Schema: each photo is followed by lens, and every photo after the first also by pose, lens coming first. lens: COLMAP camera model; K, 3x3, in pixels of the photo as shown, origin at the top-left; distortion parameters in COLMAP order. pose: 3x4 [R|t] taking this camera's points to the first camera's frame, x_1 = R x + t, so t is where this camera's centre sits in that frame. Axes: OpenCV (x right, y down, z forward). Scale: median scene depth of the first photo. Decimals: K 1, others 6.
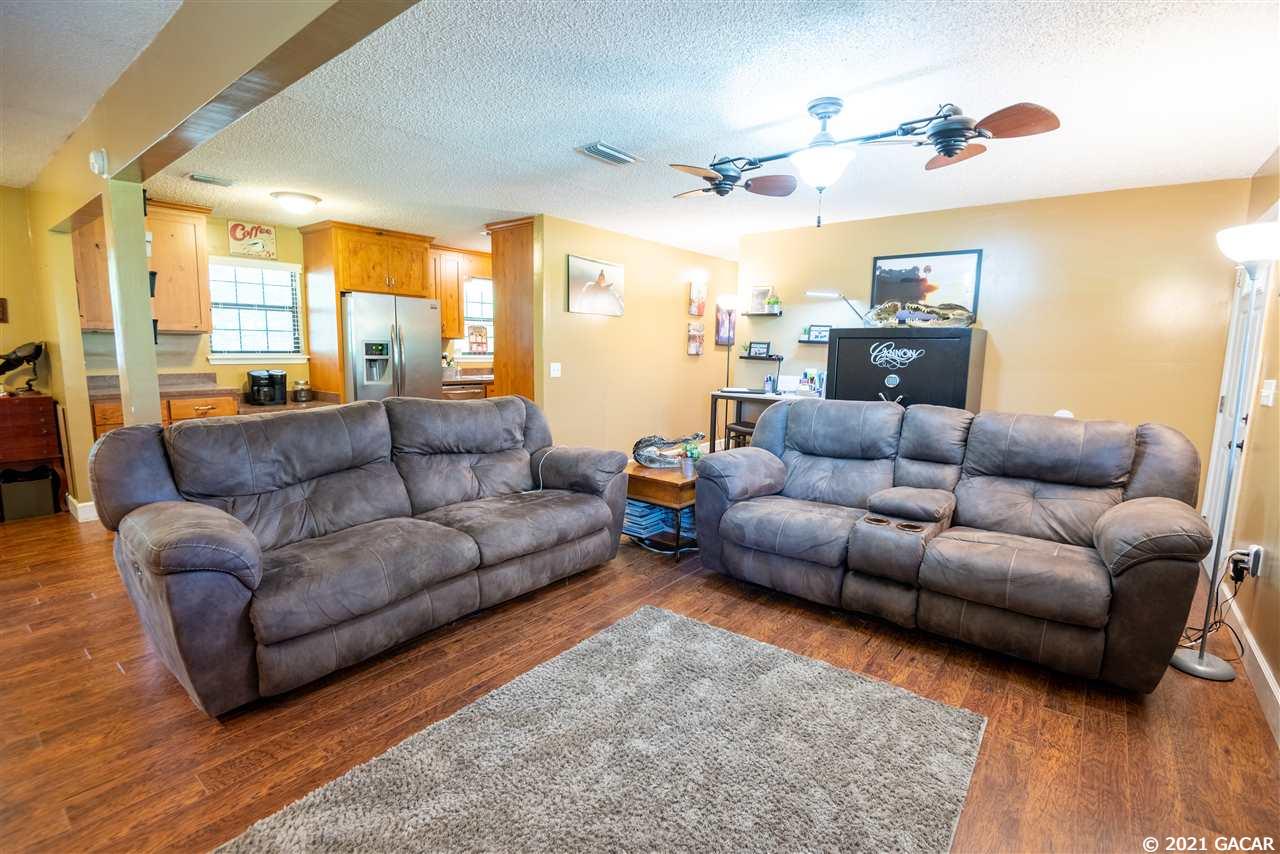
lens RADIAL K [[589.5, 0, 638.8], [0, 589.5, 428.8], [0, 0, 1]] dist [-0.015025, -0.003881]
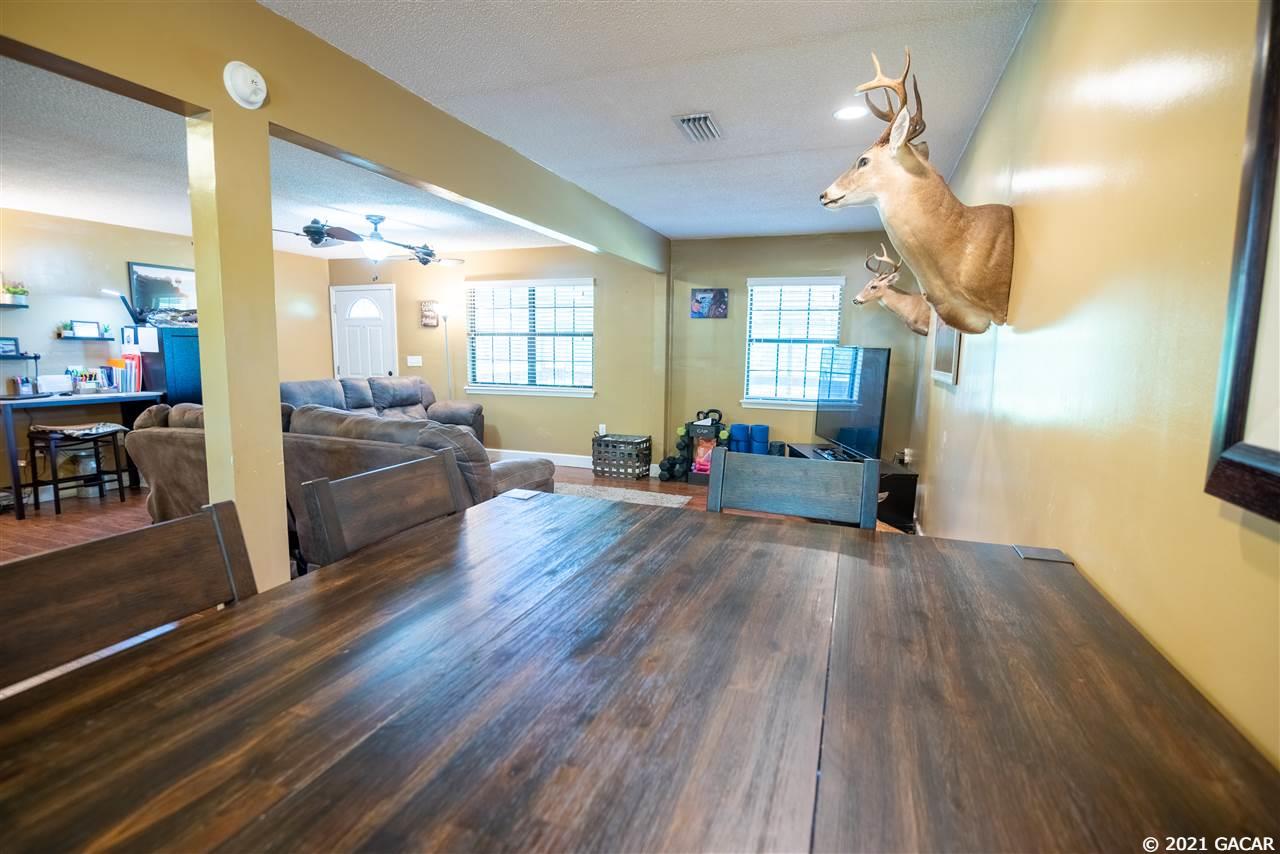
lens RADIAL K [[589.5, 0, 642.5], [0, 589.5, 430.7], [0, 0, 1]] dist [-0.015025, -0.003881]
pose [[-0.307592, -0.147678, 0.939989, -0.917232], [0.115745, 0.974740, 0.191012, -0.075019], [-0.944452, 0.167553, -0.282729, 0.425066]]
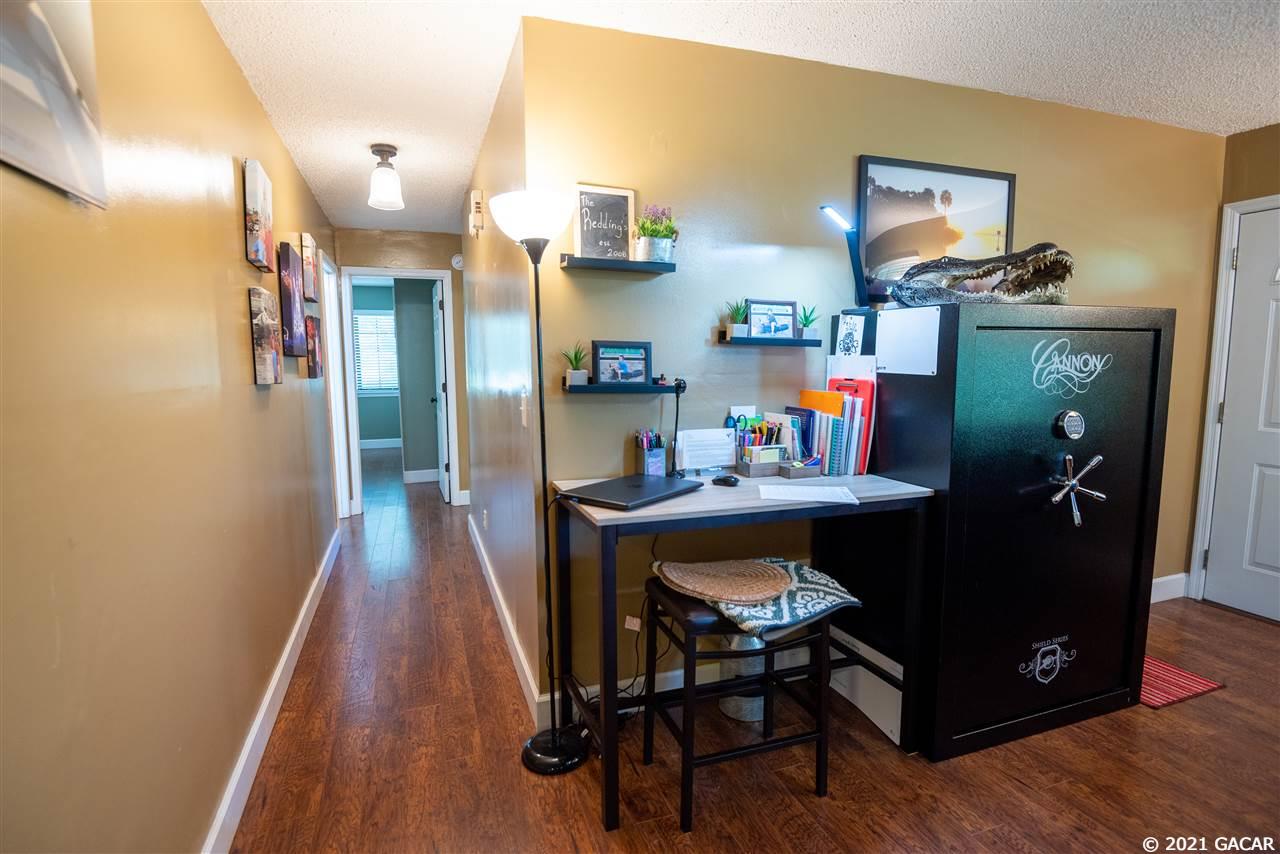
lens RADIAL K [[621.5, 0, 622.2], [0, 621.5, 432.3], [0, 0, 1]] dist [-0.012942, -0.007995]
pose [[0.549908, -0.116176, 0.827106, -0.117186], [0.133364, 0.989787, 0.050358, -0.121304], [-0.824509, 0.082614, 0.559785, 0.853674]]
